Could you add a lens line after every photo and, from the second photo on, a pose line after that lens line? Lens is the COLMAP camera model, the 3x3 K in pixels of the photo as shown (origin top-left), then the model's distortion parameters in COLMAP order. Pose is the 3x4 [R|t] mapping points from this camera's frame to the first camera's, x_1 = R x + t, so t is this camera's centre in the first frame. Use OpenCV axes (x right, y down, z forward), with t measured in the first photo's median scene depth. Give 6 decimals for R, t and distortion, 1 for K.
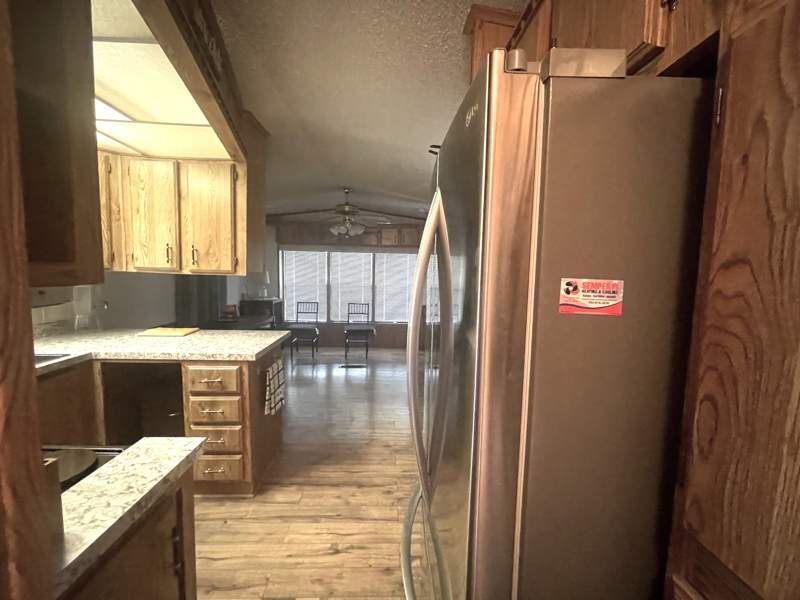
lens RADIAL K [[325.0, 0, 398.7], [0, 325.0, 298.3], [0, 0, 1]] dist [-0.000836, -0.000314]
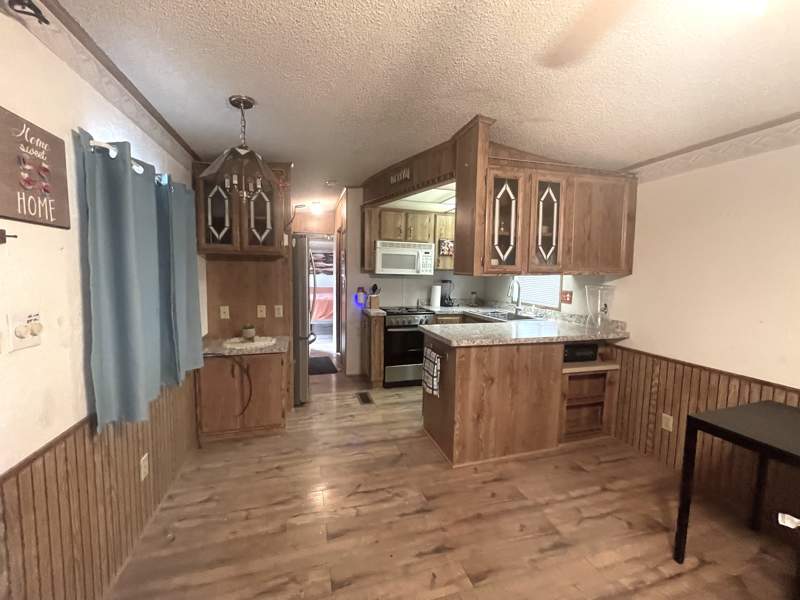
lens RADIAL K [[325.0, 0, 398.7], [0, 325.0, 298.3], [0, 0, 1]] dist [-0.000836, -0.000314]
pose [[-0.966595, -0.032742, -0.254208, 0.035373], [-0.073524, 0.985545, 0.152627, -0.176868], [0.245536, 0.166219, -0.955030, 2.422448]]
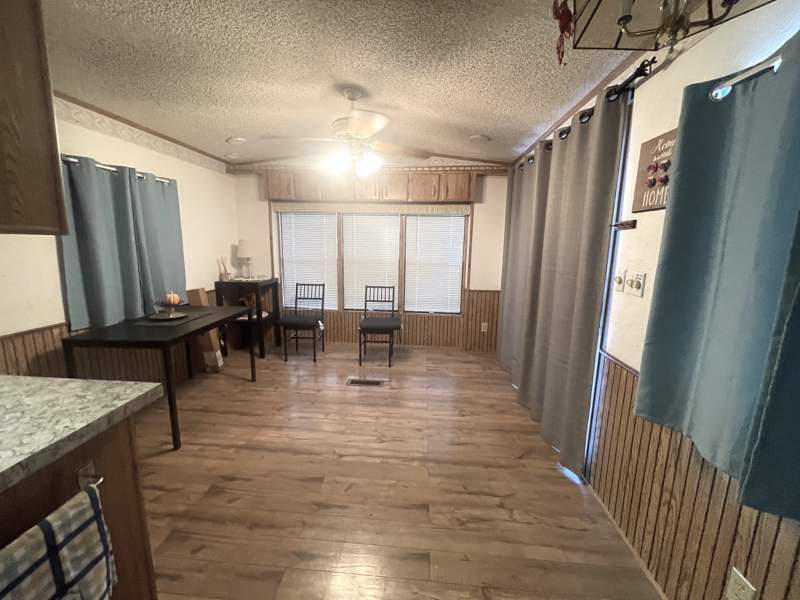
lens RADIAL K [[325.0, 0, 398.7], [0, 325.0, 298.3], [0, 0, 1]] dist [-0.000836, -0.000314]
pose [[0.994108, -0.000246, -0.108395, -0.013347], [0.009614, 0.996256, 0.085915, -0.039178], [0.107968, -0.086451, 0.990388, 0.901231]]
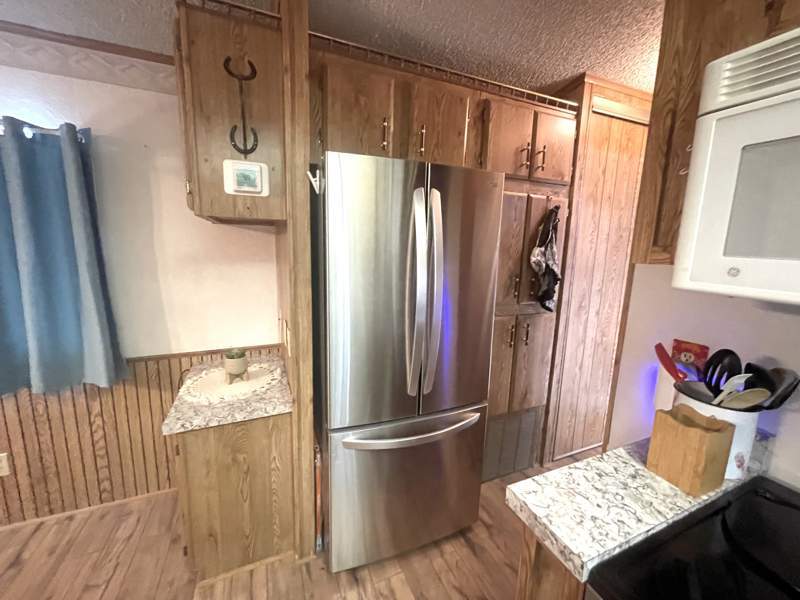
lens RADIAL K [[326.5, 0, 397.6], [0, 326.5, 296.5], [0, 0, 1]] dist [-0.001892, 0.003105]
pose [[-0.364418, -0.194811, 0.910631, -0.557615], [0.032113, 0.974663, 0.221360, -0.077495], [-0.930682, 0.109911, -0.348929, 0.738944]]
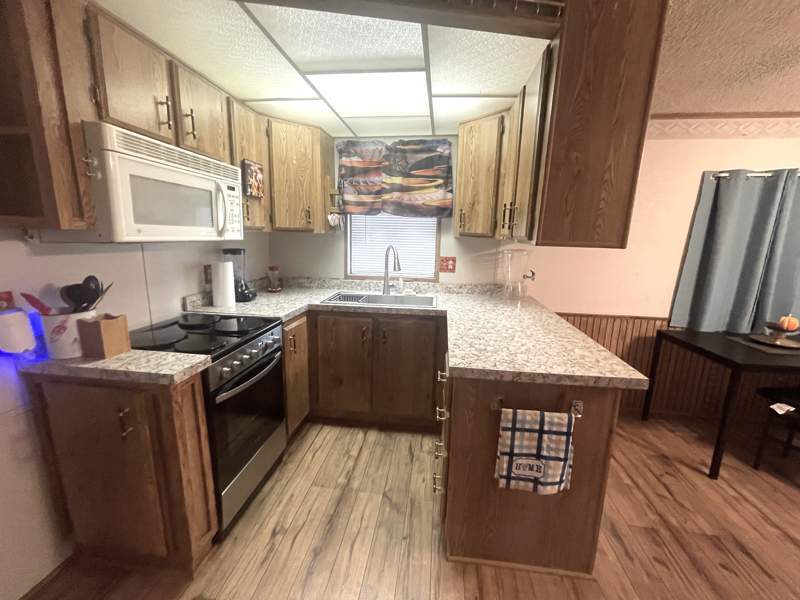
lens RADIAL K [[325.0, 0, 398.7], [0, 325.0, 298.3], [0, 0, 1]] dist [-0.000836, -0.000314]
pose [[-0.160556, 0.152806, -0.975127, 0.185615], [-0.106975, 0.979430, 0.171094, -0.059569], [0.981213, 0.131784, -0.140907, 0.982263]]
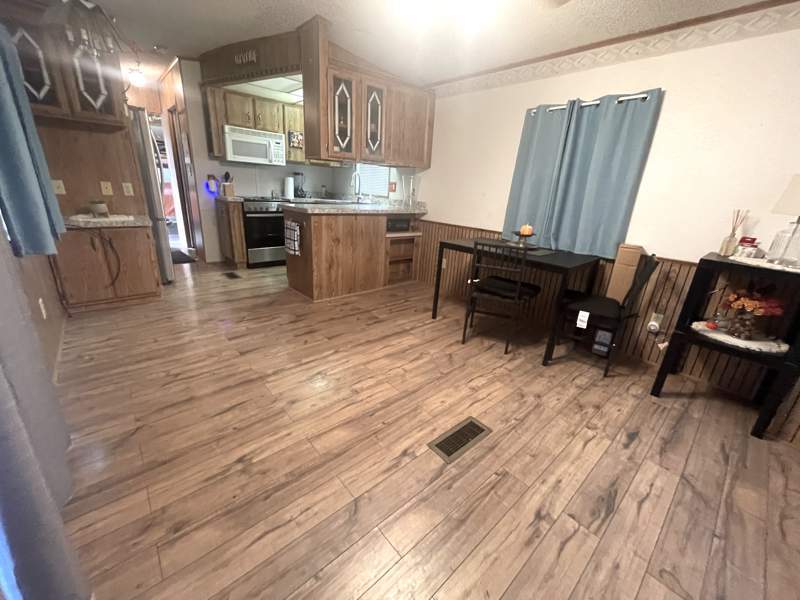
lens RADIAL K [[326.5, 0, 397.6], [0, 326.5, 296.5], [0, 0, 1]] dist [-0.001892, 0.003105]
pose [[-0.768270, 0.124884, -0.627825, 0.259214], [-0.138199, 0.925296, 0.353170, -0.086590], [0.625029, 0.358095, -0.693618, 2.901143]]
